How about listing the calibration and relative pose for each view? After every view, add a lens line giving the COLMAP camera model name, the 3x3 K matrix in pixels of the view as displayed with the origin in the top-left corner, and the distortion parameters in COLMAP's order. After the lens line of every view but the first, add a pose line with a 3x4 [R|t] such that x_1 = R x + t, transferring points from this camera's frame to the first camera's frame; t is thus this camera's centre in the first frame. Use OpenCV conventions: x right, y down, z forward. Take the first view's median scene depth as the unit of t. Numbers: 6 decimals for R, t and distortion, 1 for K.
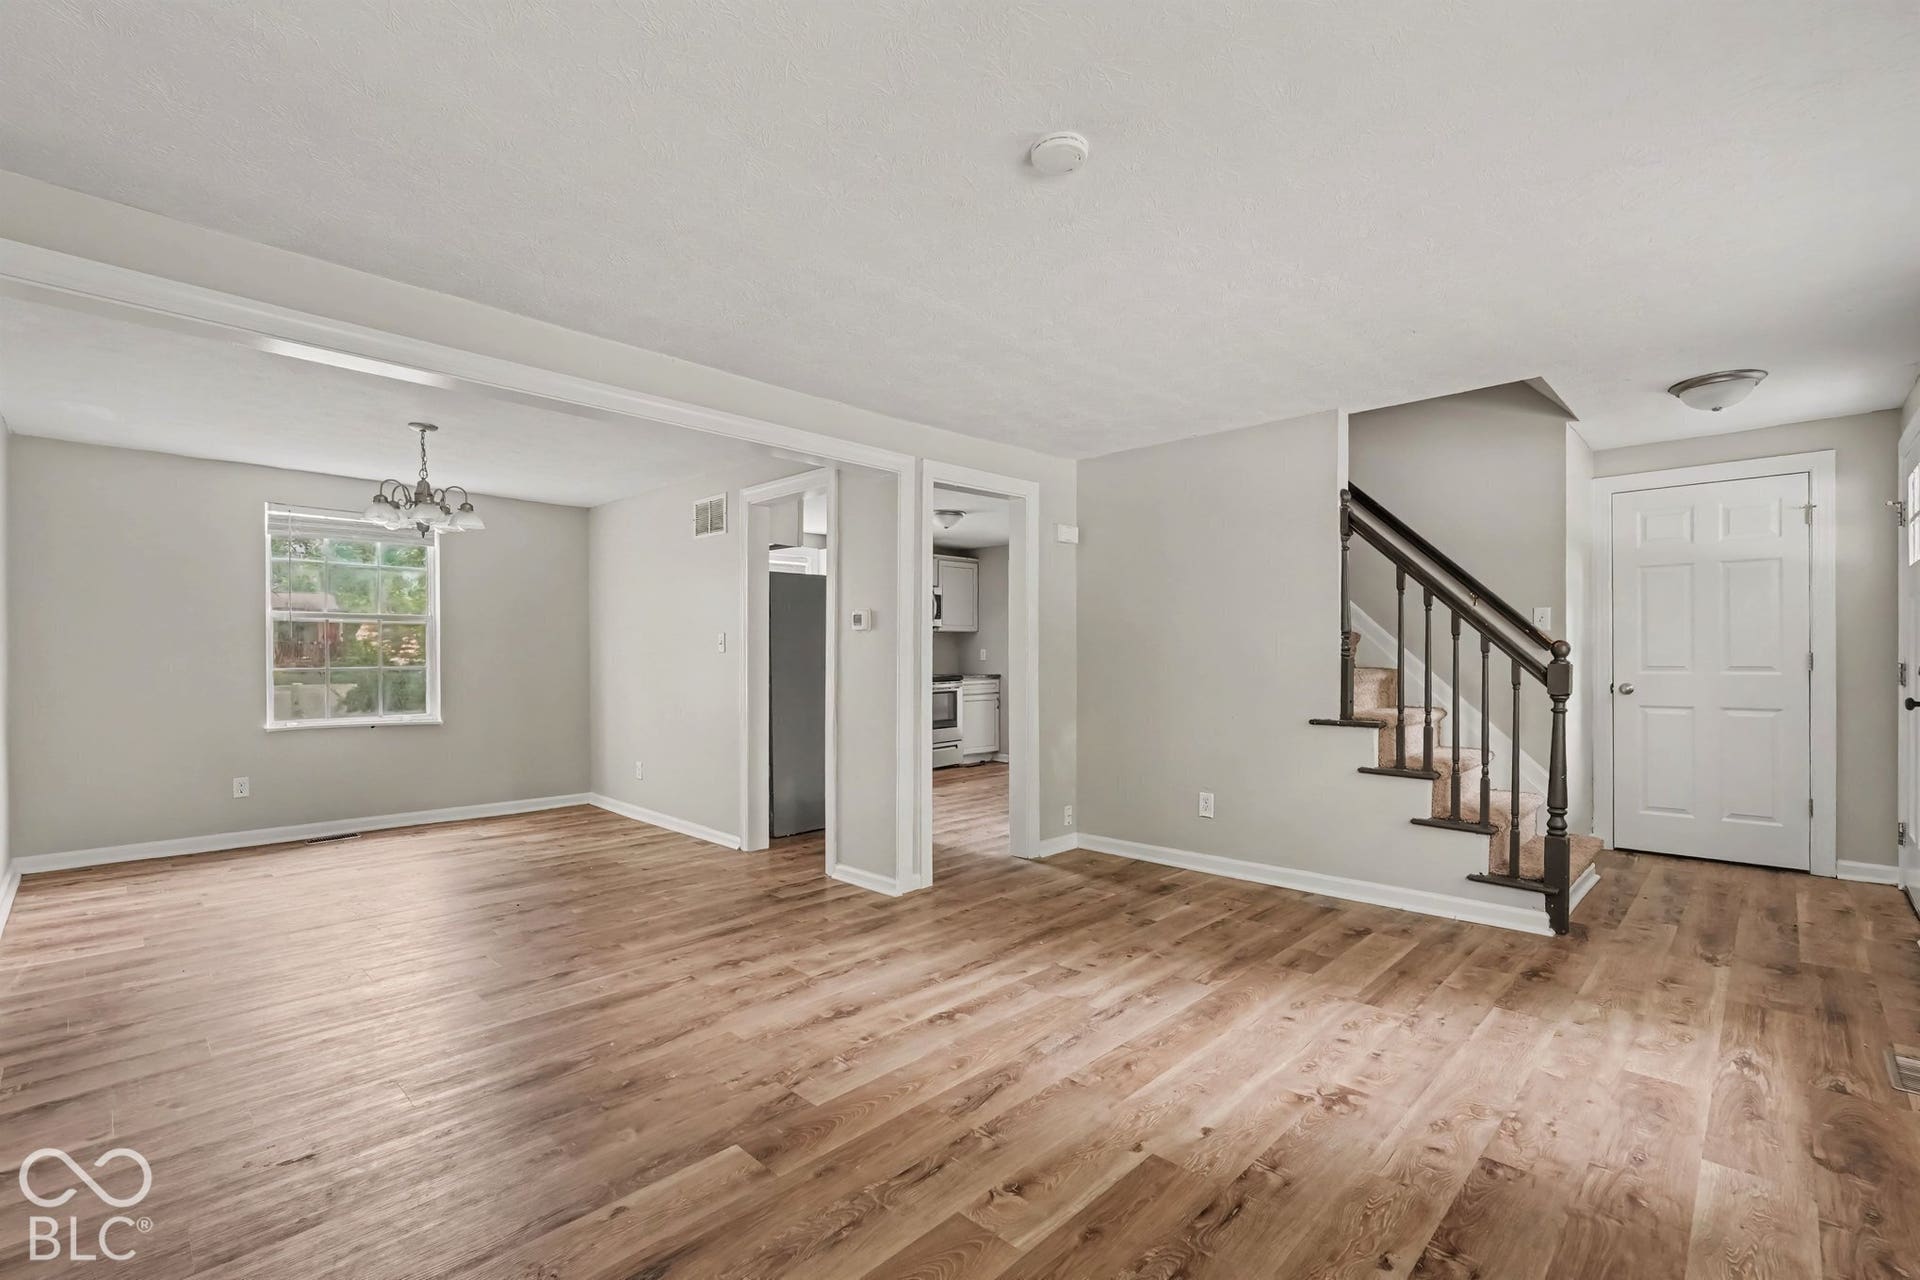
lens RADIAL K [[842.1, 0, 962.0], [0, 842.1, 643.4], [0, 0, 1]] dist [-0.013142, 0.006005]
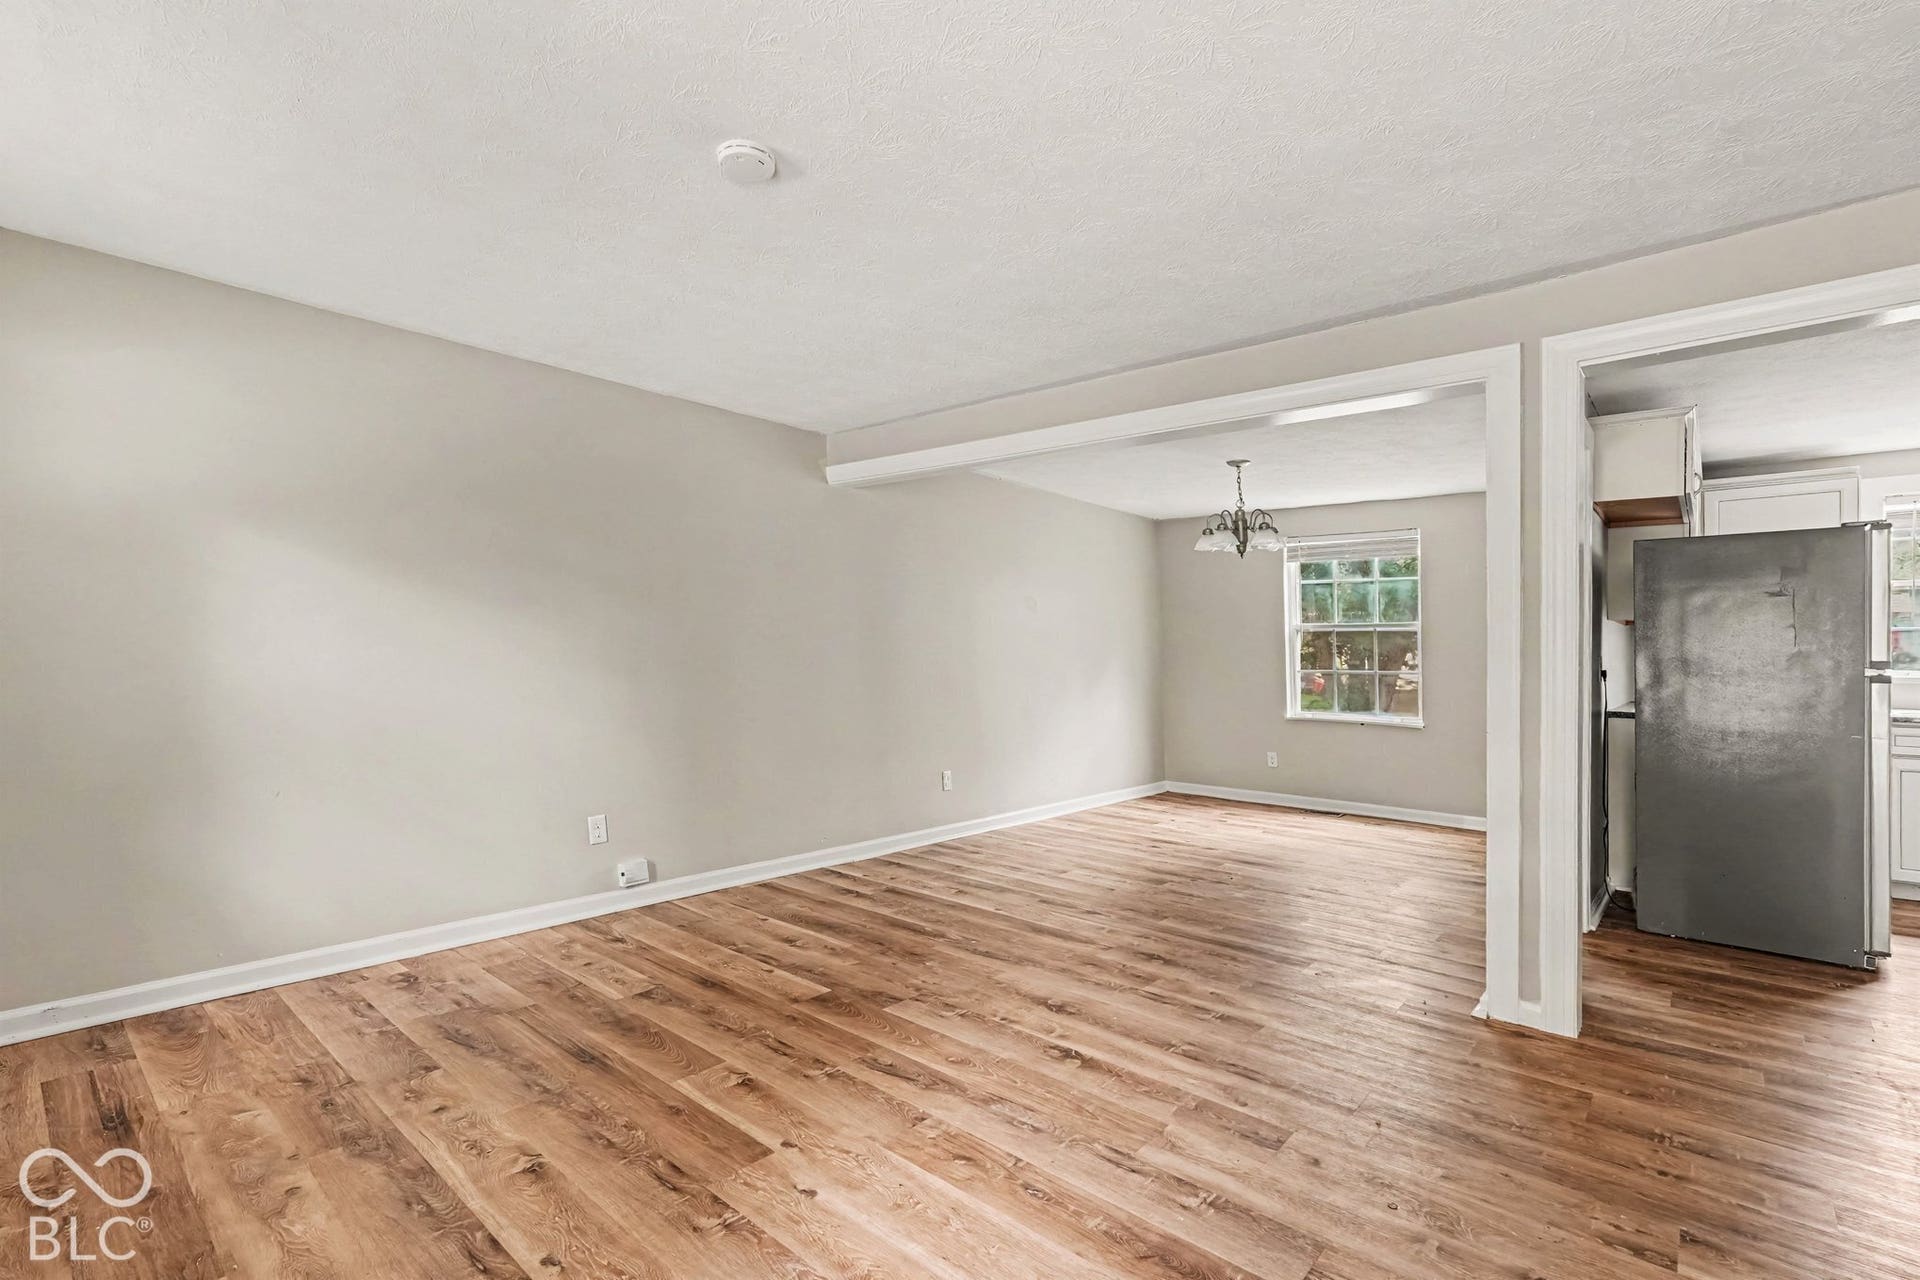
lens RADIAL K [[881.3, 0, 954.9], [0, 881.3, 657.7], [0, 0, 1]] dist [-0.013823, 0.001549]
pose [[0.050588, 0.003065, -0.998715, 0.770974], [-0.002679, 0.999992, 0.002933, 0.018213], [0.998716, 0.002527, 0.050596, 0.709223]]
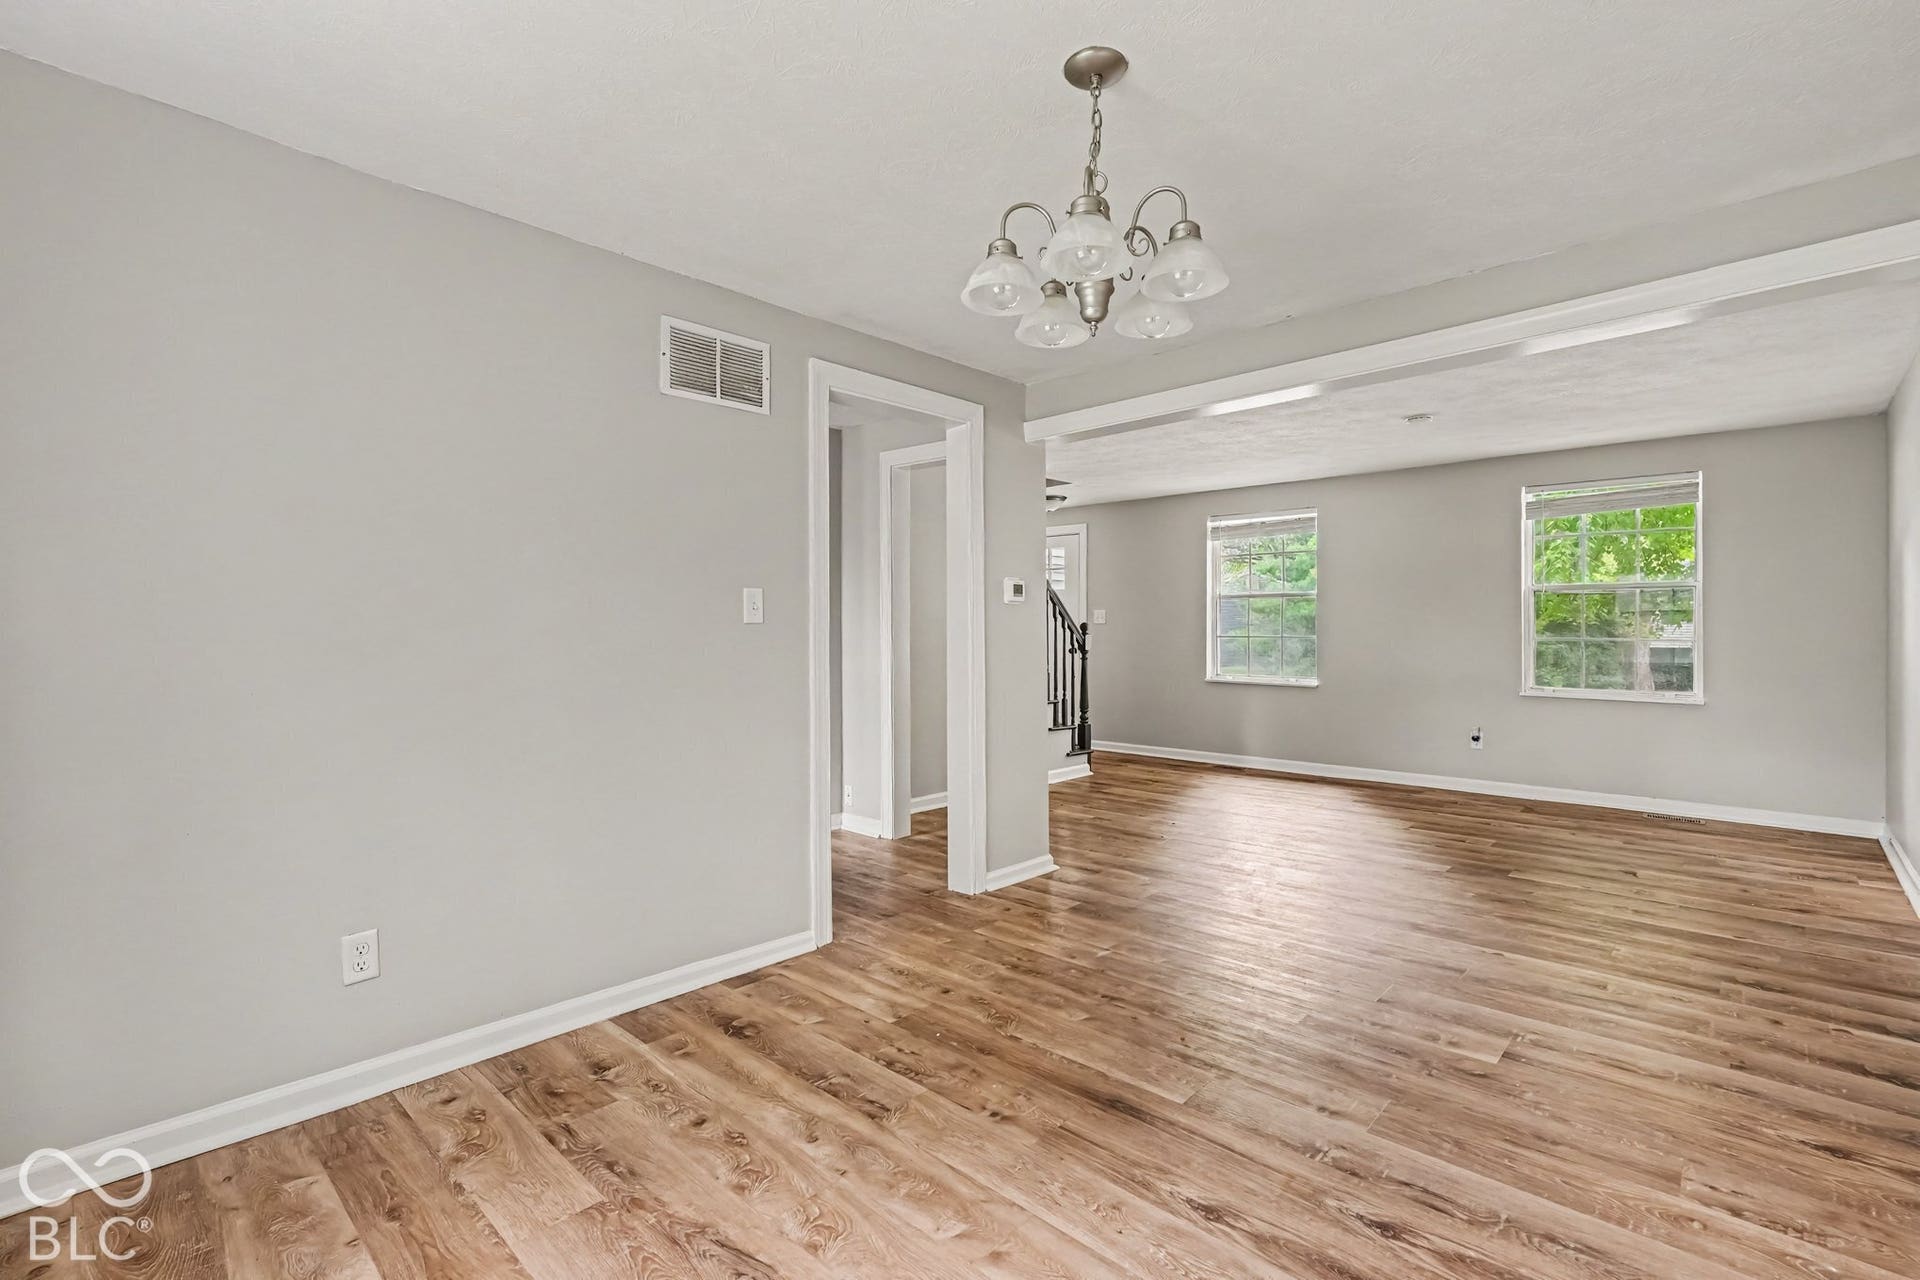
lens RADIAL K [[857.3, 0, 960.5], [0, 857.3, 611.4], [0, 0, 1]] dist [-0.013035, 0.000679]
pose [[-0.003913, 0.024713, 0.999687, -1.433315], [-0.010449, 0.999639, -0.024753, 0.026030], [-0.999938, -0.010543, -0.003653, 1.449898]]
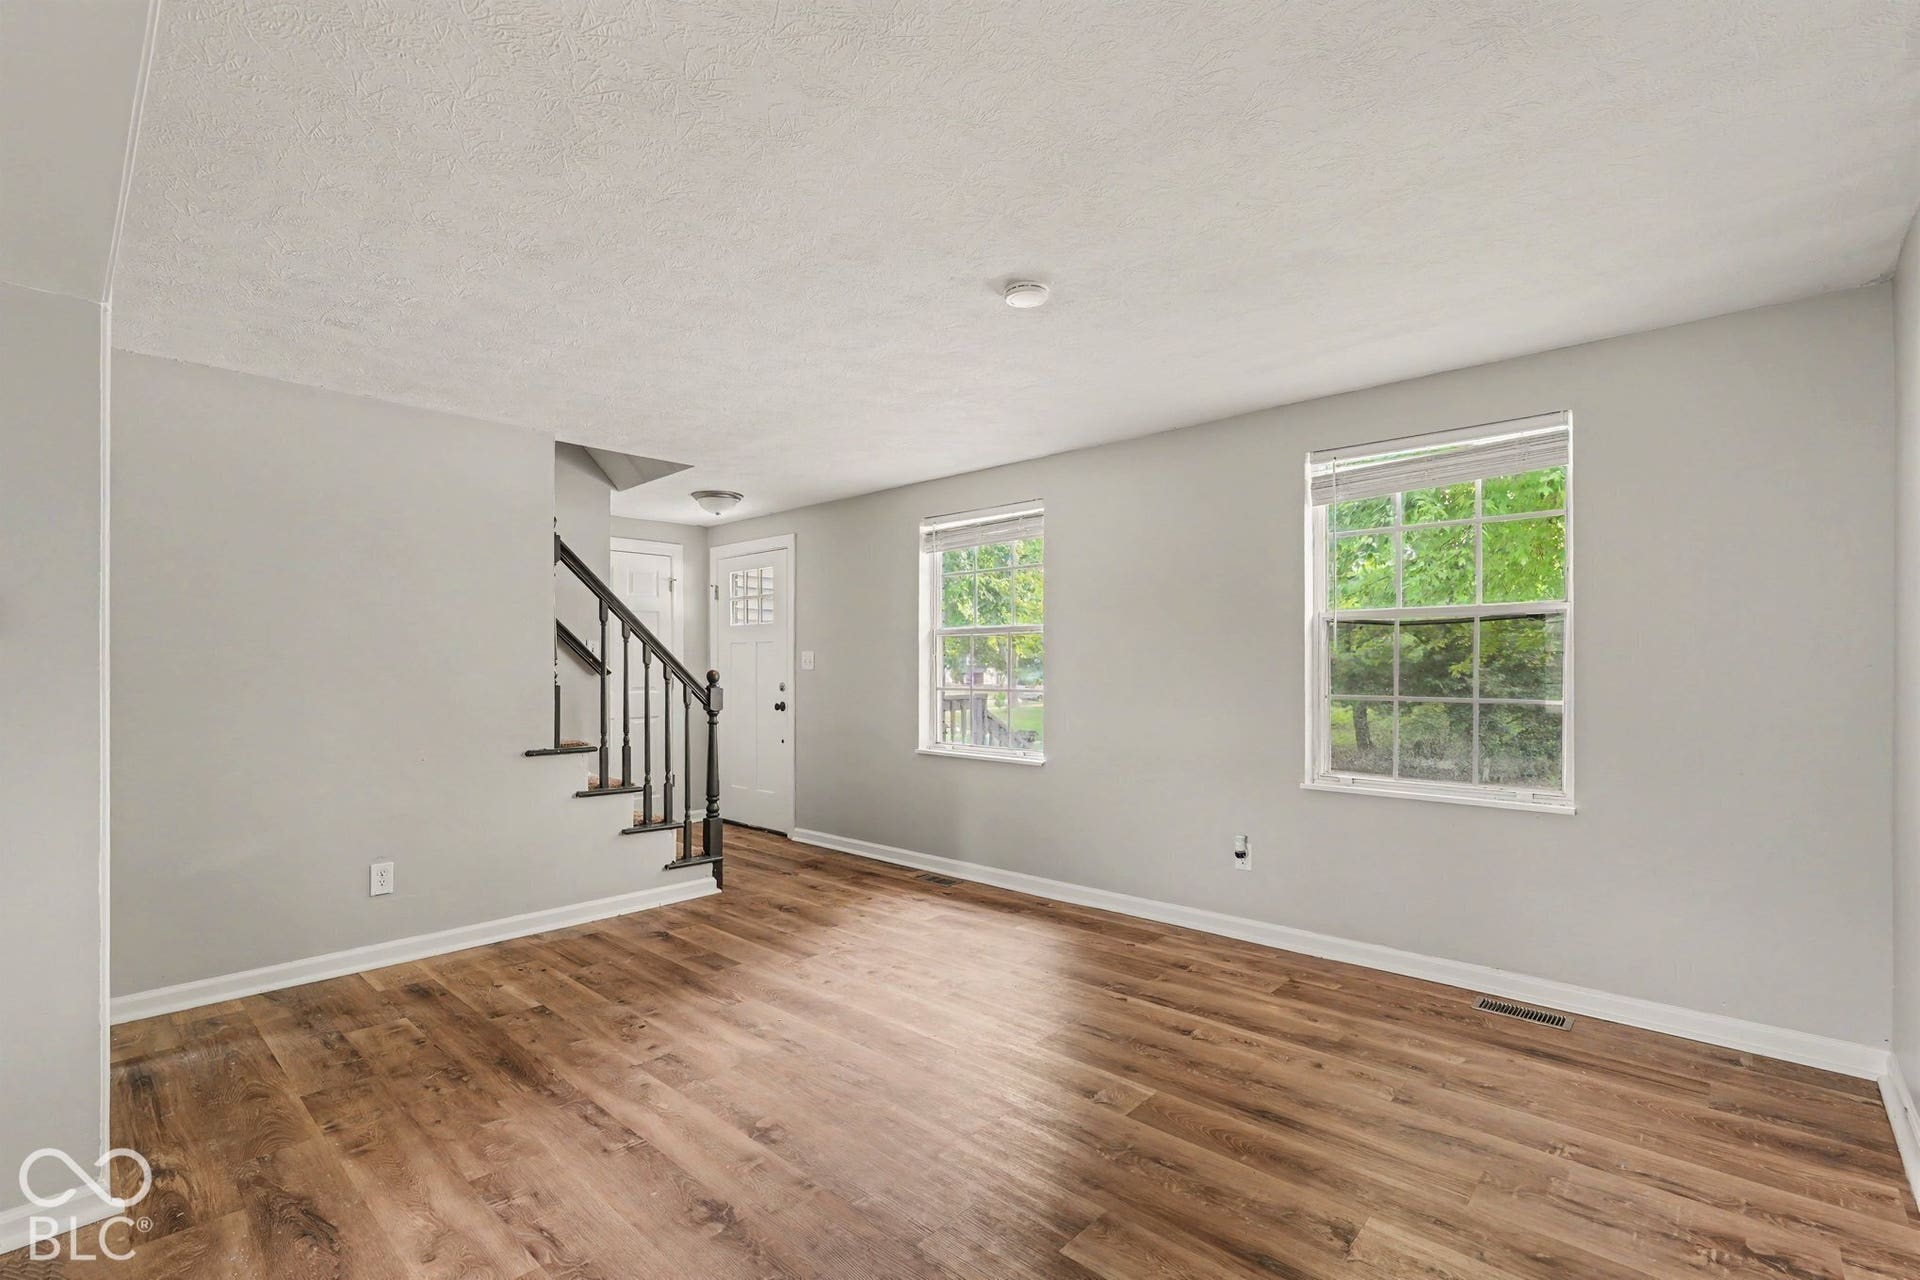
lens RADIAL K [[857.3, 0, 969.3], [0, 857.3, 666.2], [0, 0, 1]] dist [-0.017787, 0.007620]
pose [[-0.024279, 0.008284, 0.999671, -0.726774], [-0.009337, 0.999920, -0.008513, -0.001162], [-0.999662, -0.009541, -0.024200, 0.703180]]
